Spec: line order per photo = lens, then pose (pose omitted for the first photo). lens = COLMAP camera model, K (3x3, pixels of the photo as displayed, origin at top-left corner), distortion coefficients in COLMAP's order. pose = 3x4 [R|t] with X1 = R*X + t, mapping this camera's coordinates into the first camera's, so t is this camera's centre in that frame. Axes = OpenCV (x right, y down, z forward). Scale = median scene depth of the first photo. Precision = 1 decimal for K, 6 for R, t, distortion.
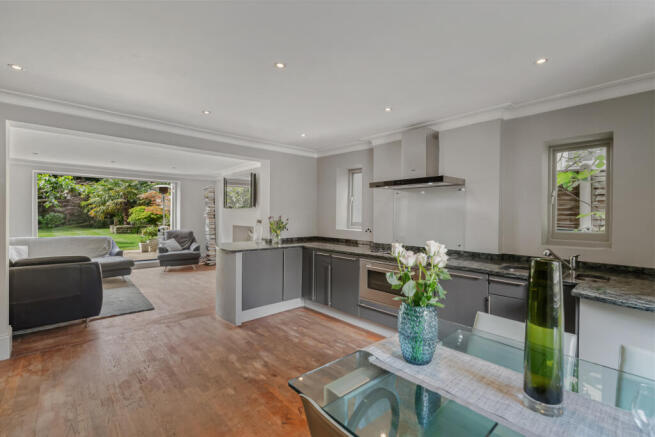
lens RADIAL K [[295.3, 0, 328.0], [0, 295.3, 216.3], [0, 0, 1]] dist [0.001123, 0.000191]
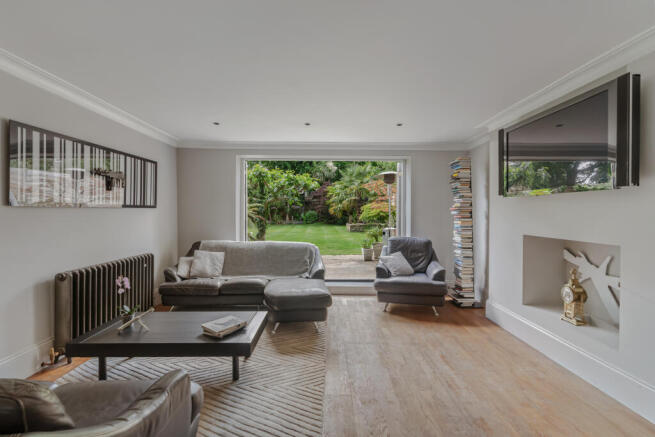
lens RADIAL K [[301.2, 0, 327.0], [0, 301.2, 214.9], [0, 0, 1]] dist [-0.019132, 0.000001]
pose [[0.742776, 0.004507, -0.669525, -0.240155], [-0.003918, 0.999989, 0.002385, 0.000560], [0.669529, 0.000852, 0.742785, 0.476291]]
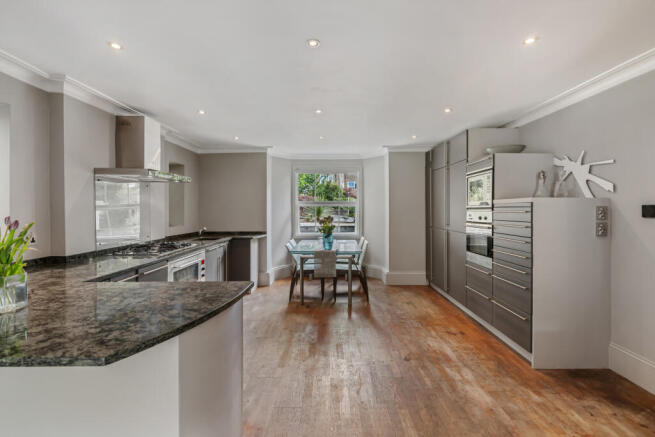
lens RADIAL K [[307.8, 0, 328.8], [0, 307.8, 210.9], [0, 0, 1]] dist [-0.001667, -0.000411]
pose [[-0.731605, -0.007964, 0.681682, -0.386062], [0.005667, 0.999826, 0.017762, -0.006086], [-0.681705, 0.016858, -0.731433, 0.639625]]
